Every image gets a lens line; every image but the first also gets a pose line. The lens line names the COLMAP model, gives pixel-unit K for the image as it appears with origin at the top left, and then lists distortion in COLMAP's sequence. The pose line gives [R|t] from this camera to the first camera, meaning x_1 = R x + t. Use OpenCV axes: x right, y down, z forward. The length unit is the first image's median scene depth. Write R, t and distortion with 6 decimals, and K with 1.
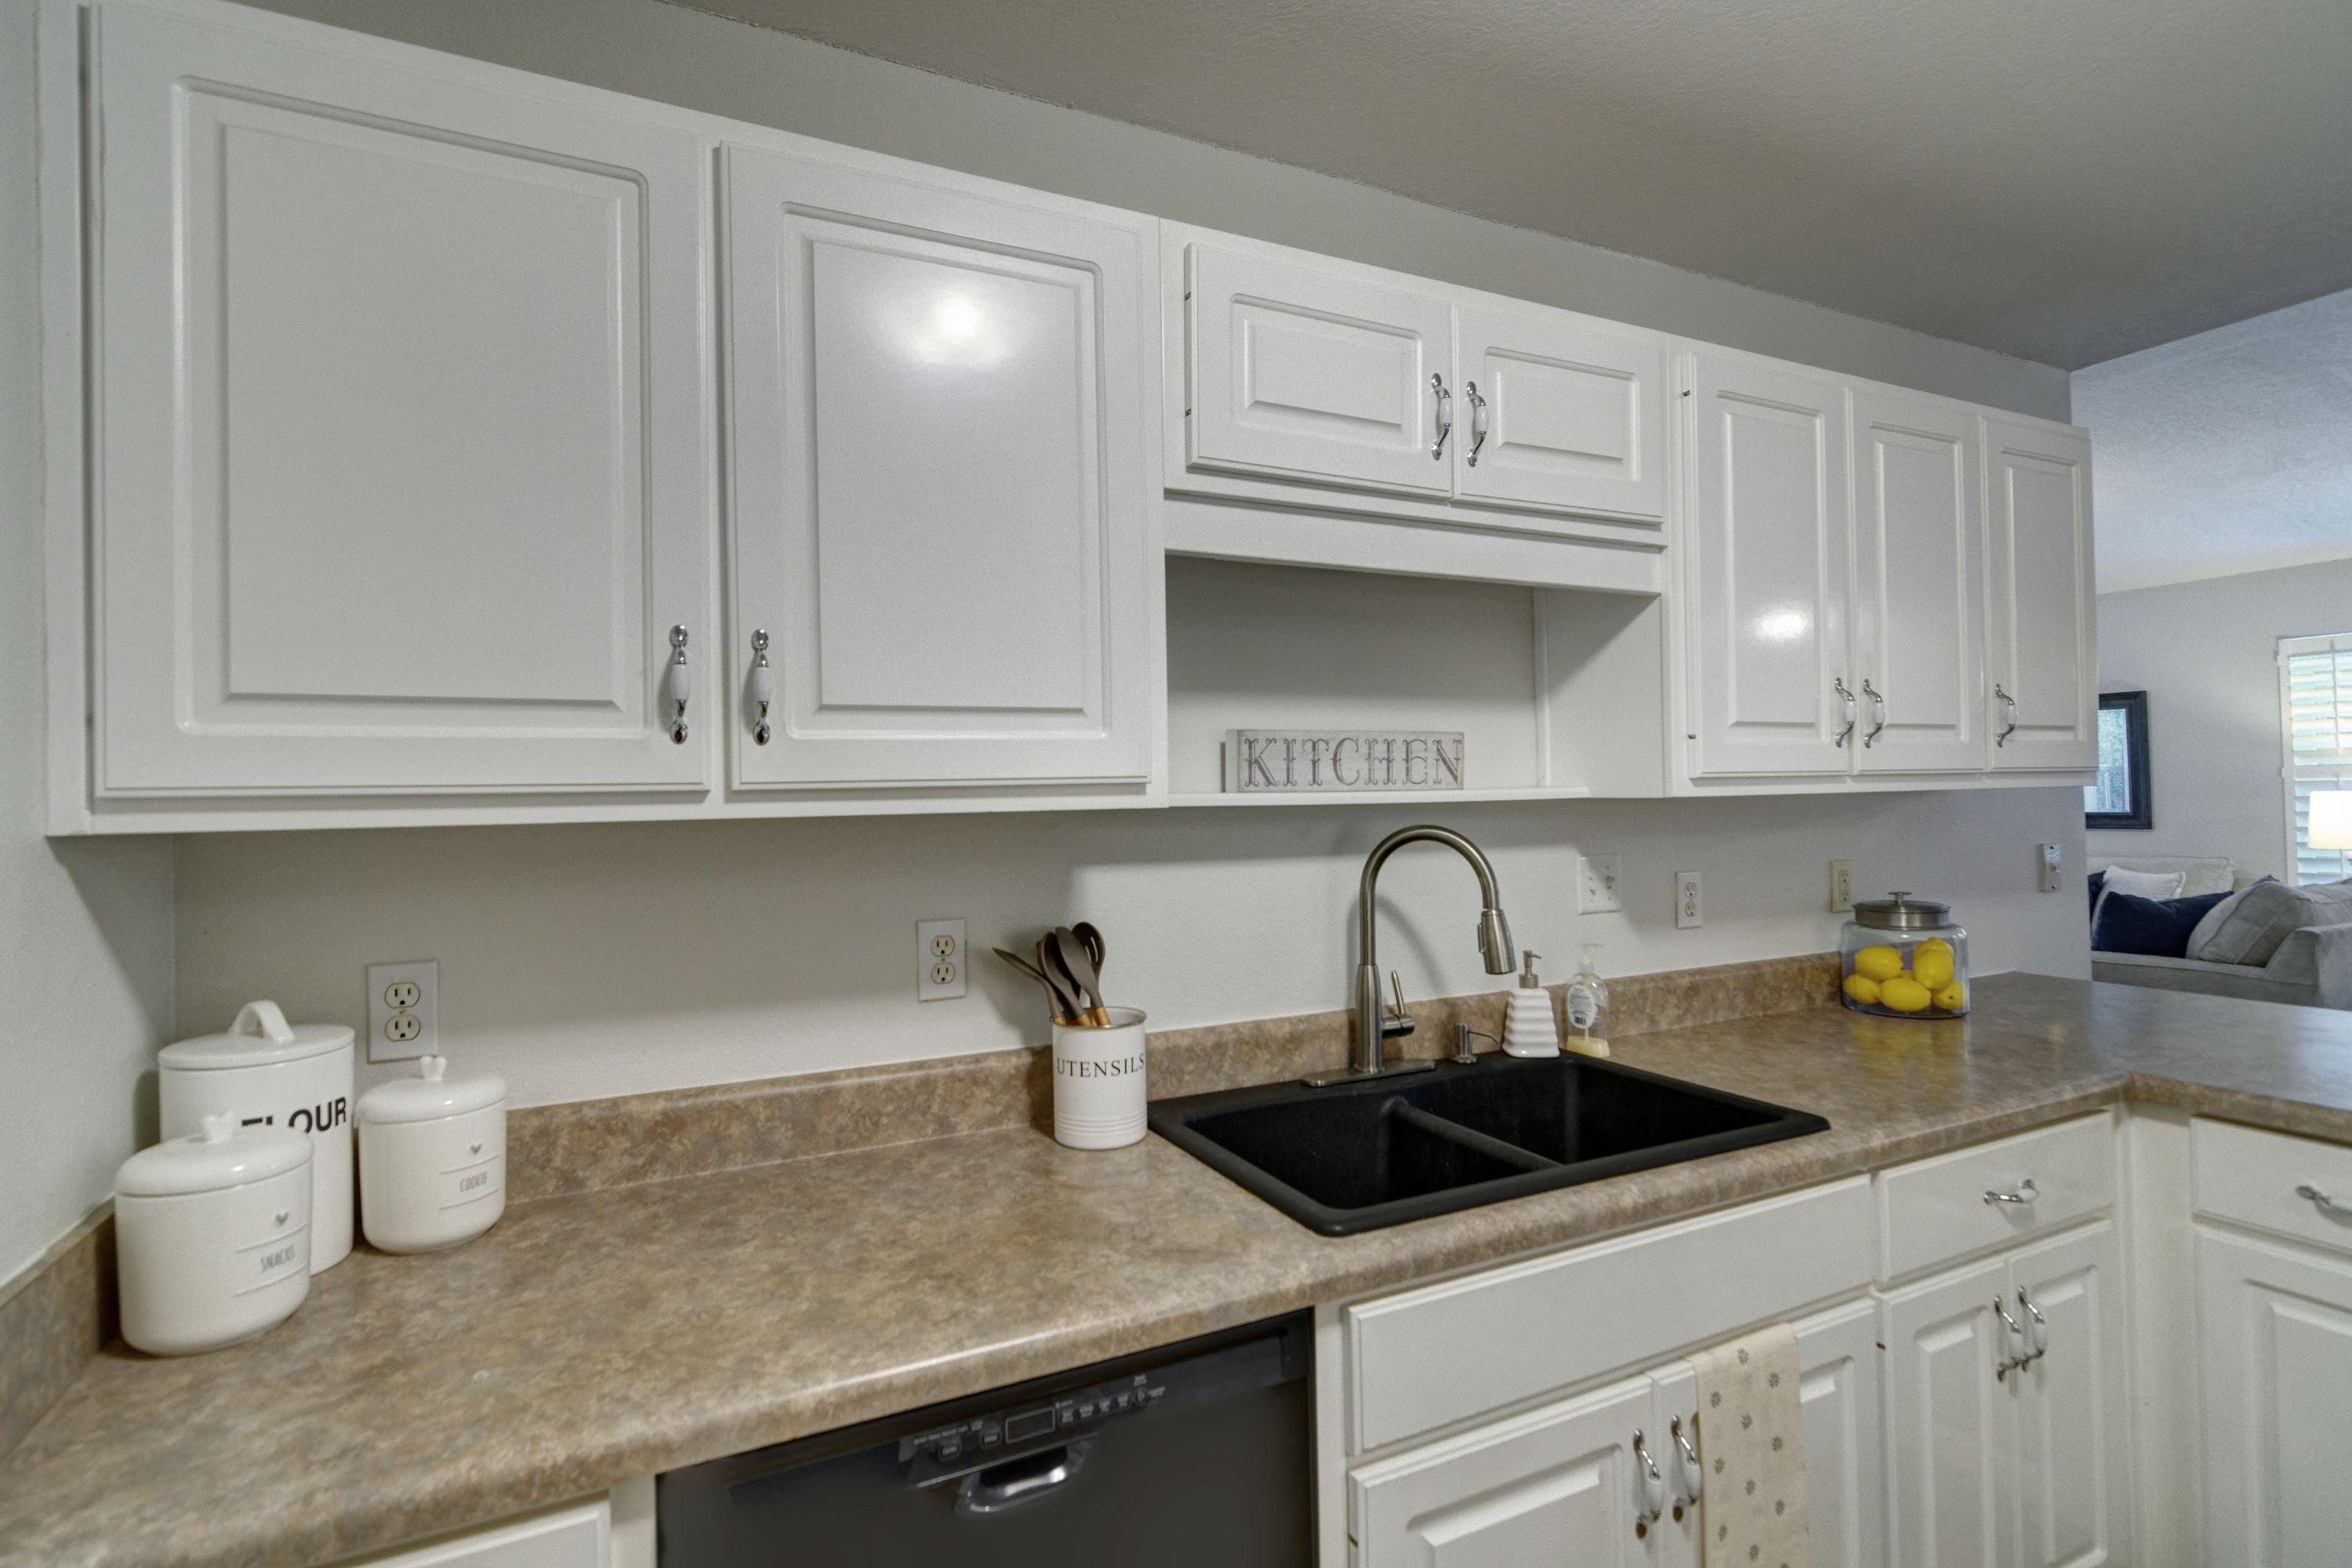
lens RADIAL K [[1141.9, 0, 1176.7], [0, 1141.9, 771.9], [0, 0, 1]] dist [0.003634, 0.000902]
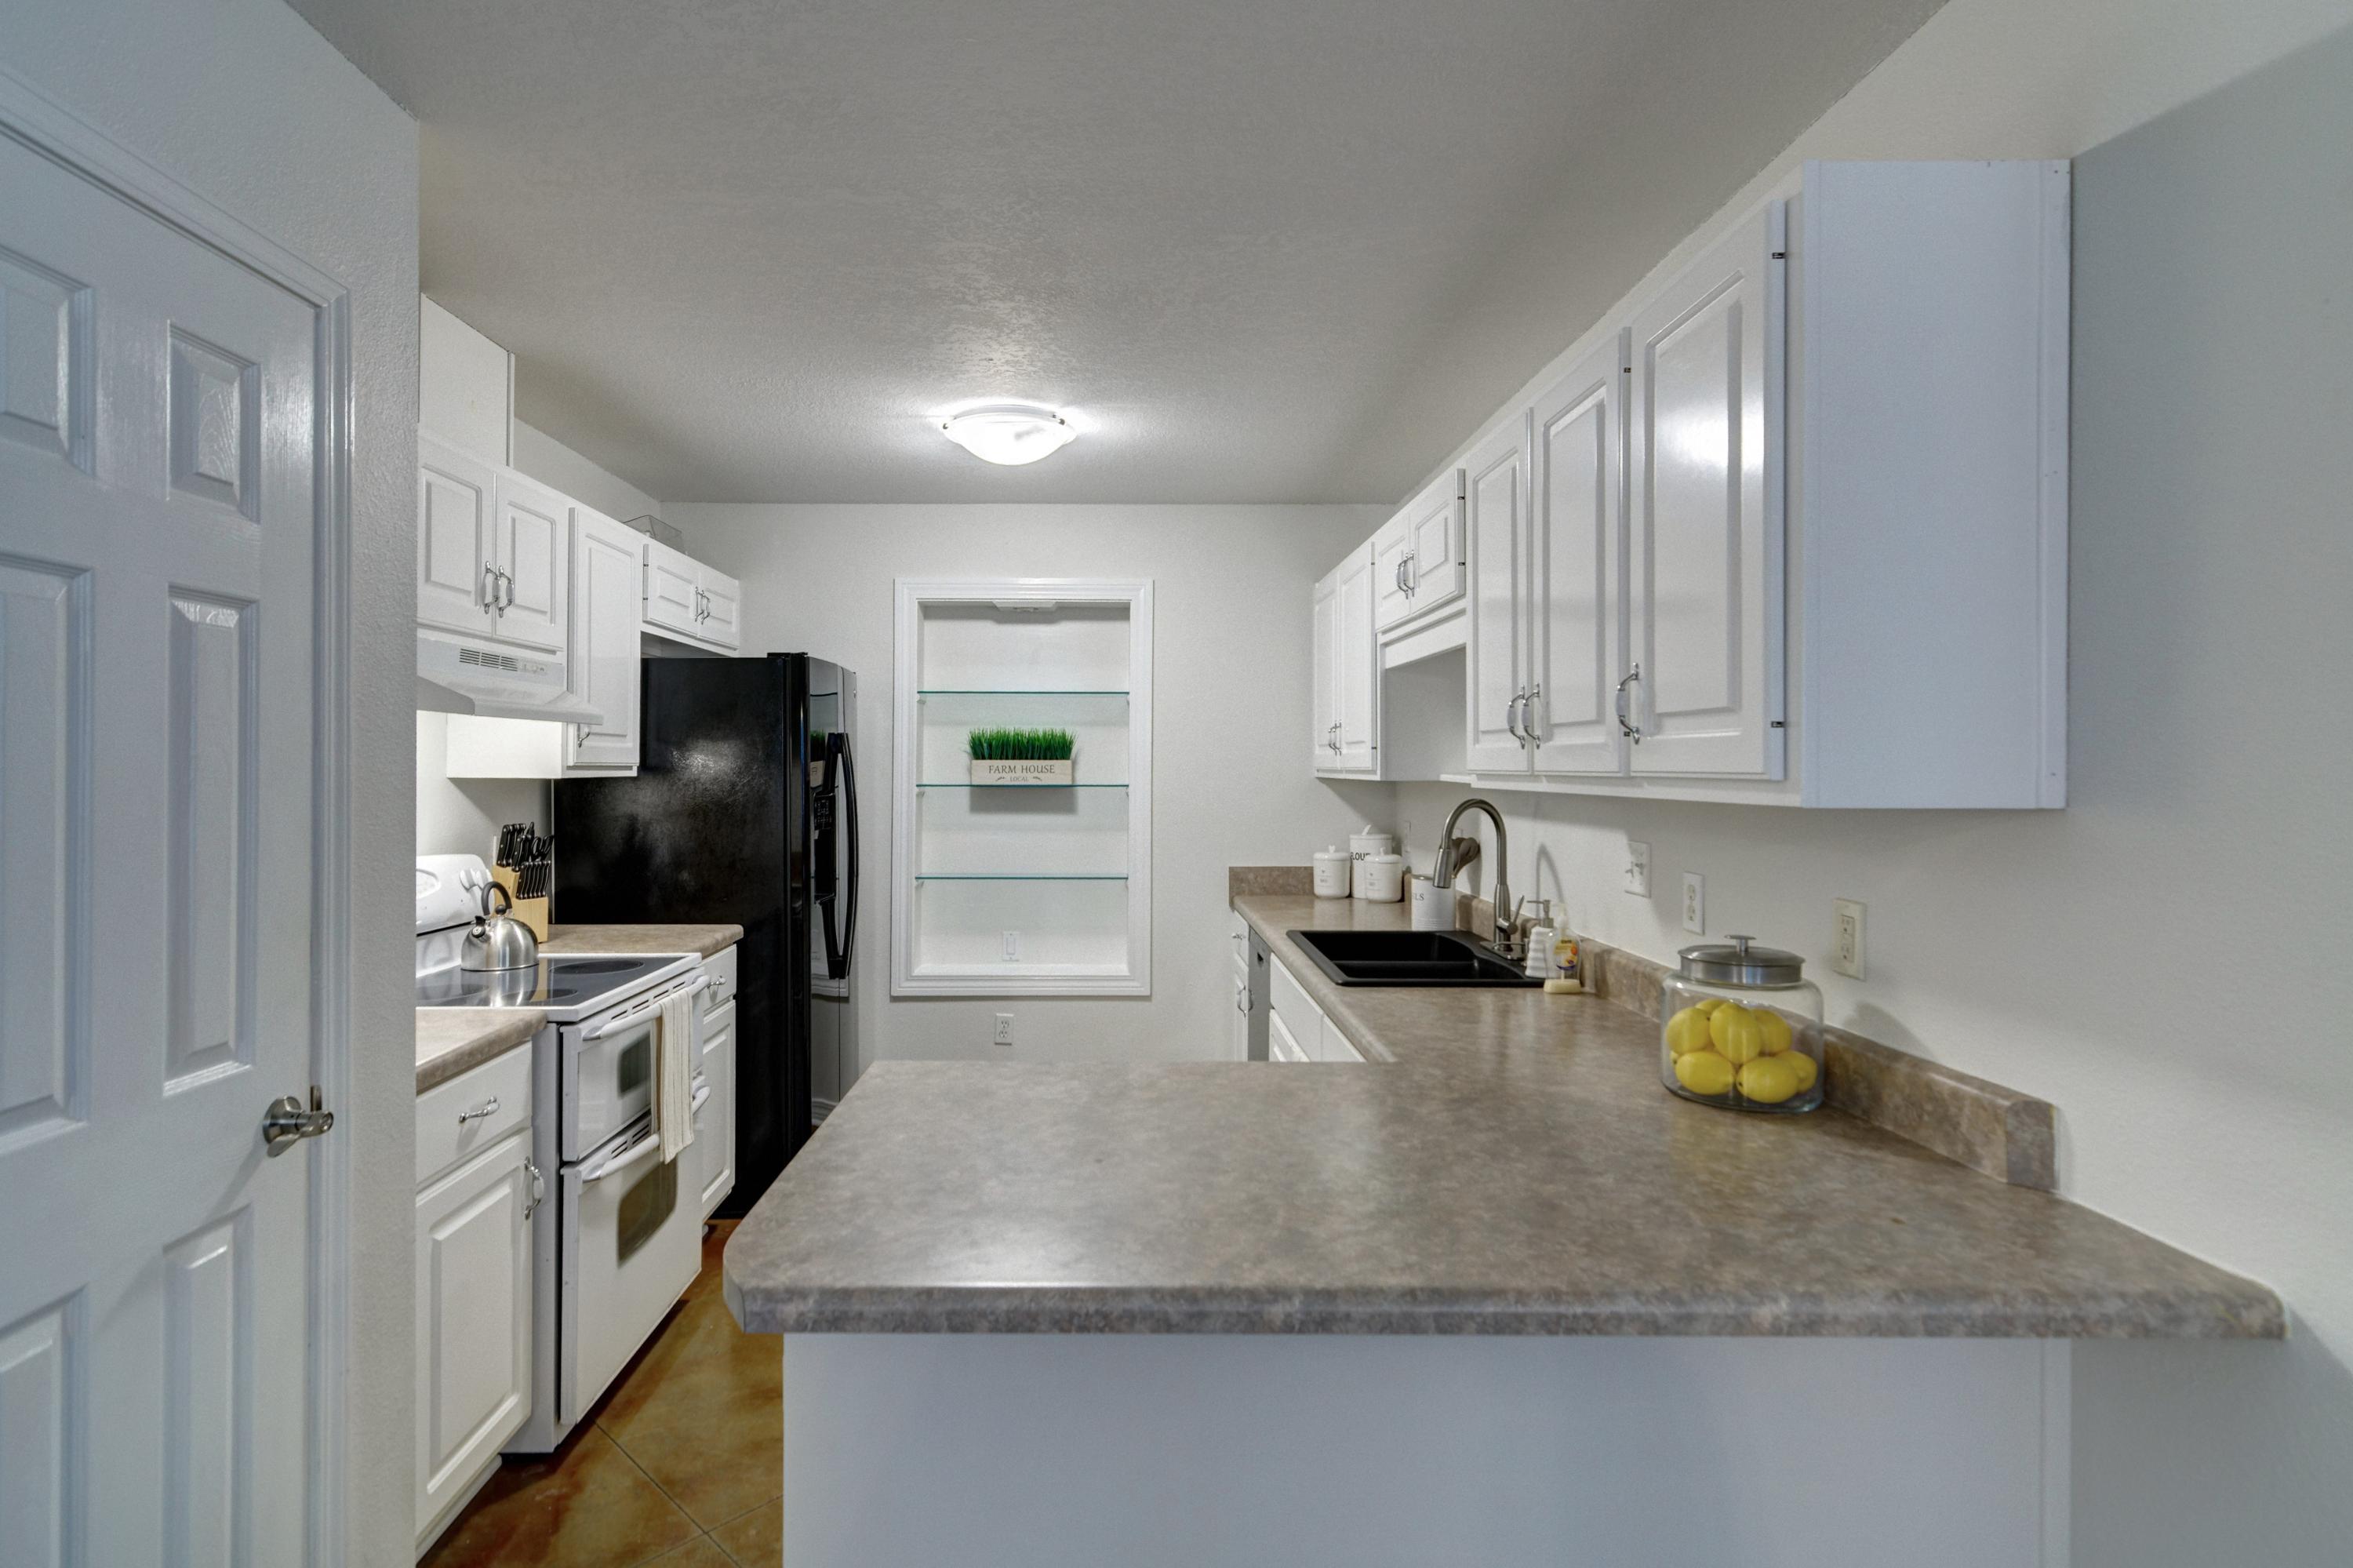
lens RADIAL K [[1185.9, 0, 1109.7], [0, 1185.9, 766.1], [0, 0, 1]] dist [0.000086, -0.000754]
pose [[-0.442408, 0.017855, -0.896636, 1.942297], [0.021629, 0.999723, 0.009236, -0.026729], [0.896553, -0.015307, -0.442672, 1.263741]]
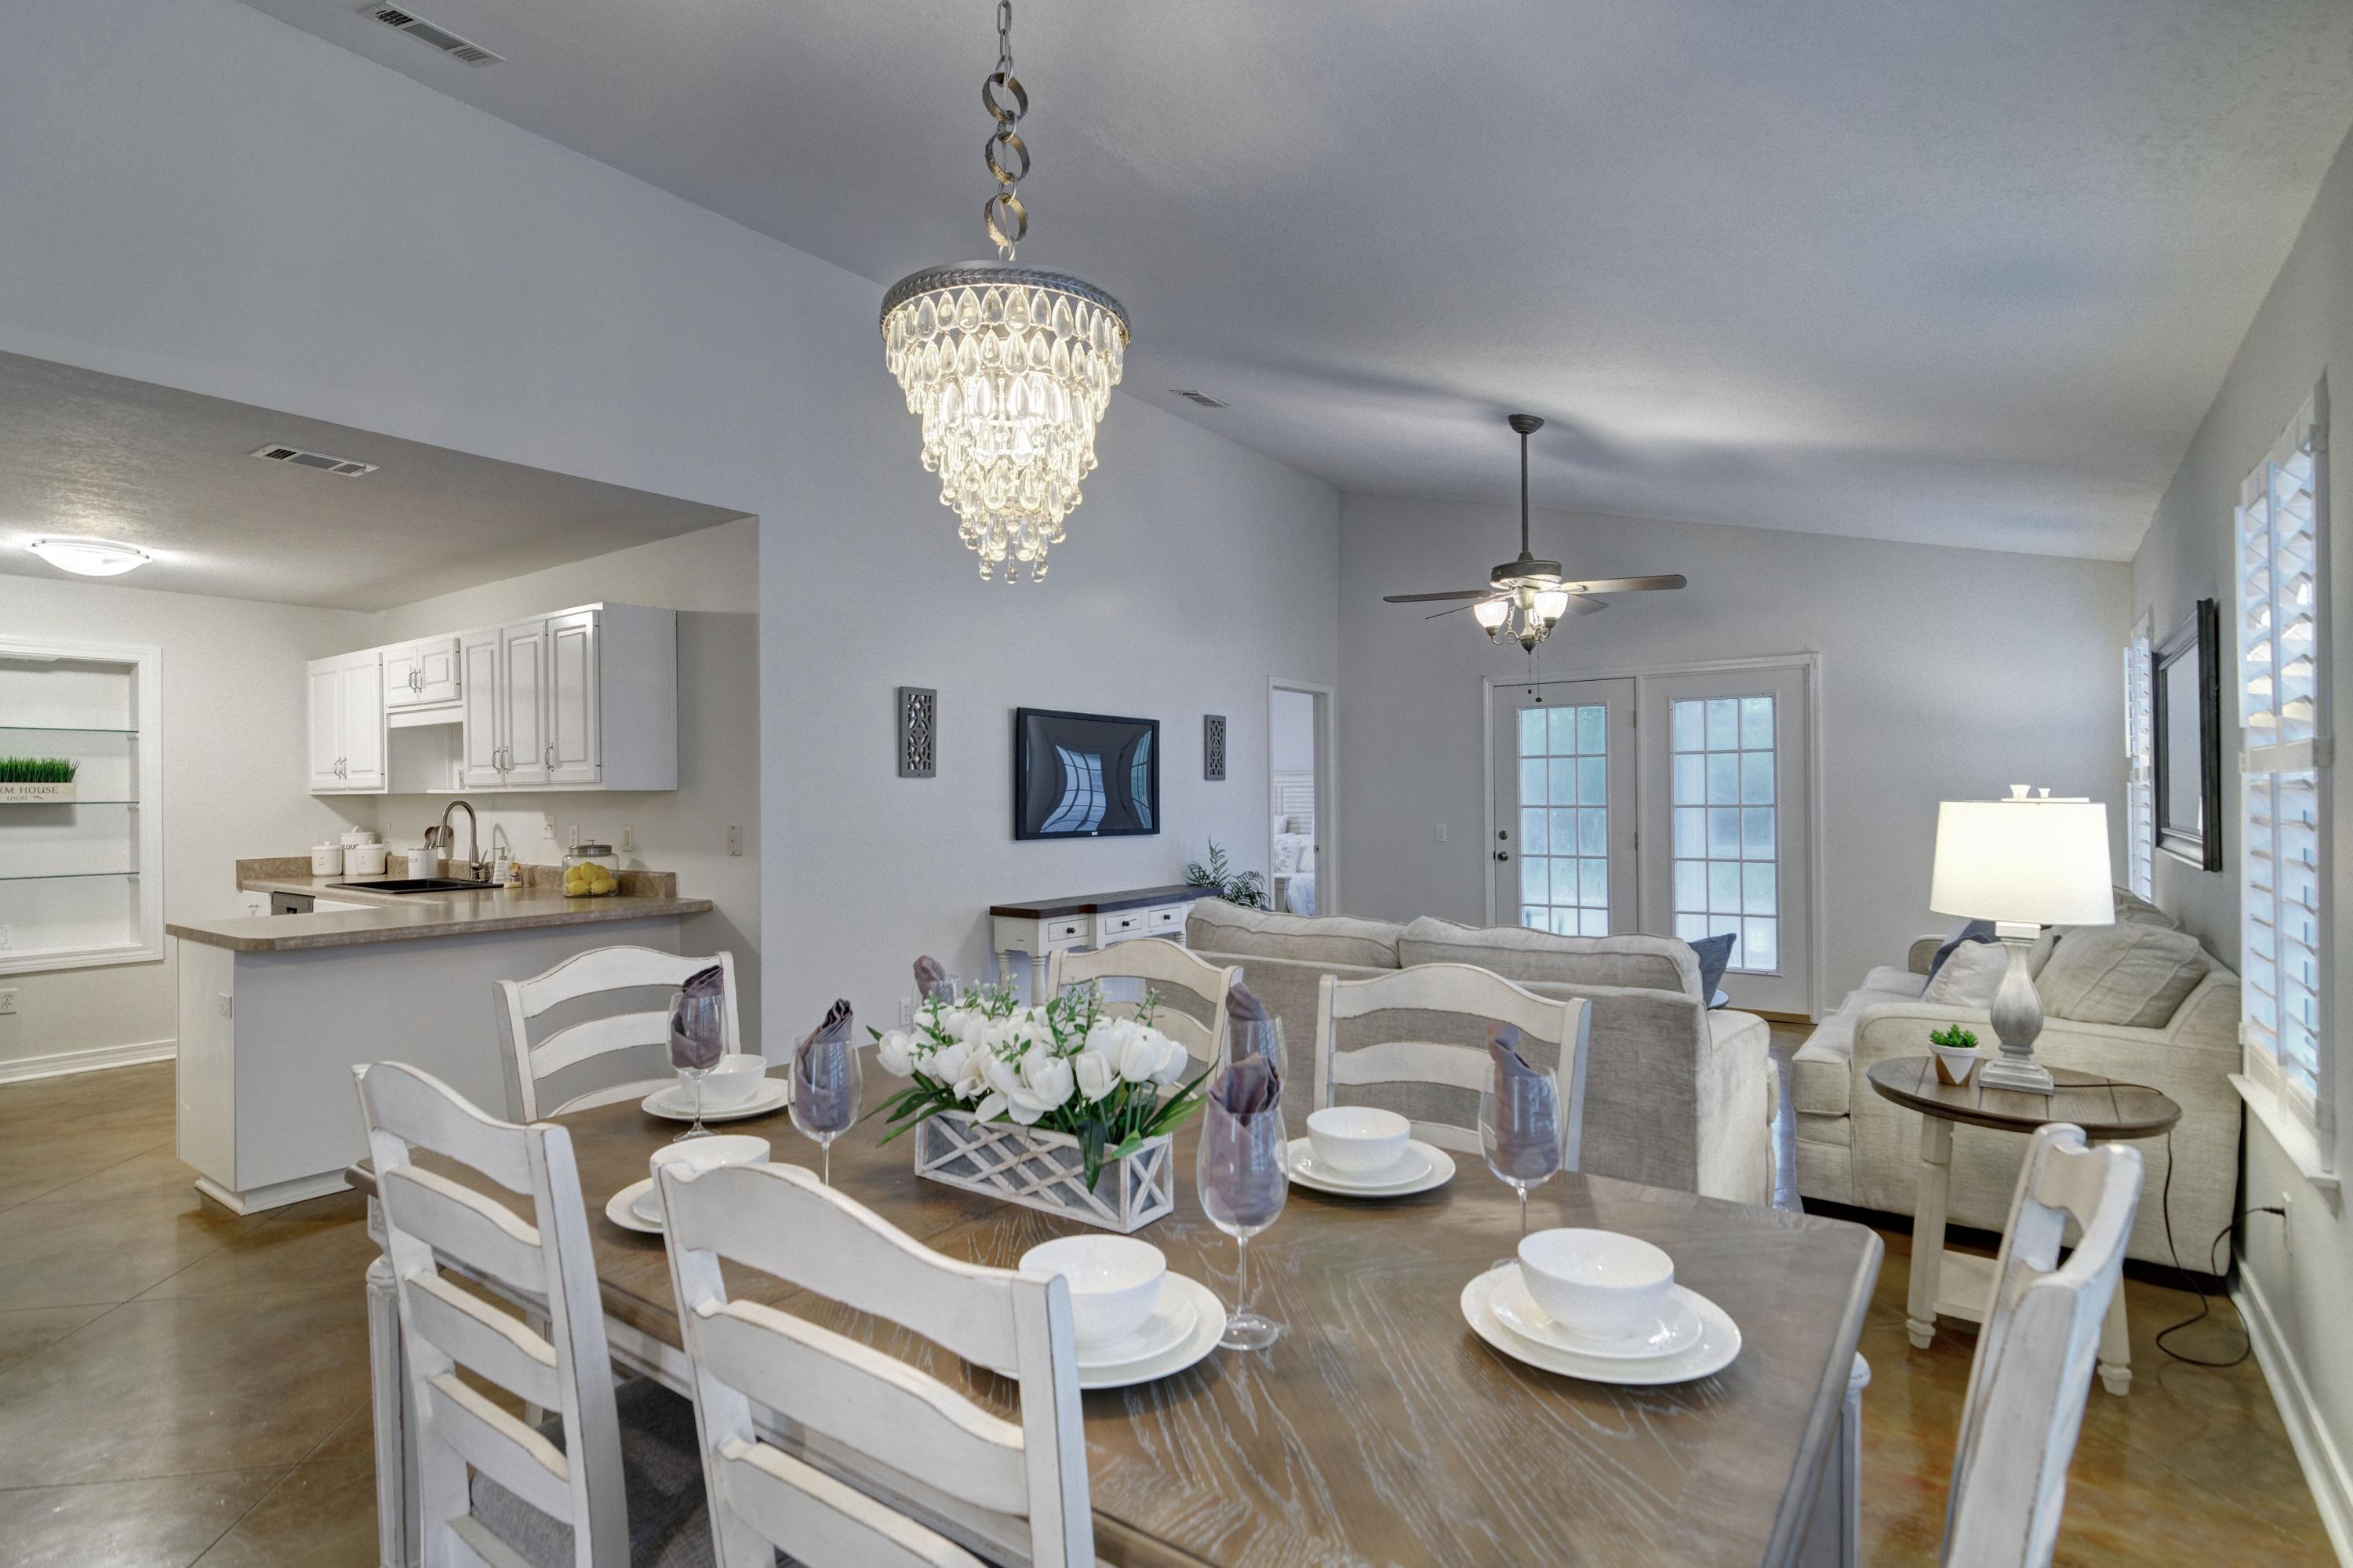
lens RADIAL K [[1135.6, 0, 1178.0], [0, 1135.6, 793.3], [0, 0, 1]] dist [0.001137, 0.000113]
pose [[0.464689, 0.012897, -0.885380, 3.843844], [0.015178, 0.999631, 0.022528, -0.013710], [0.885344, -0.023907, 0.464322, 1.280395]]
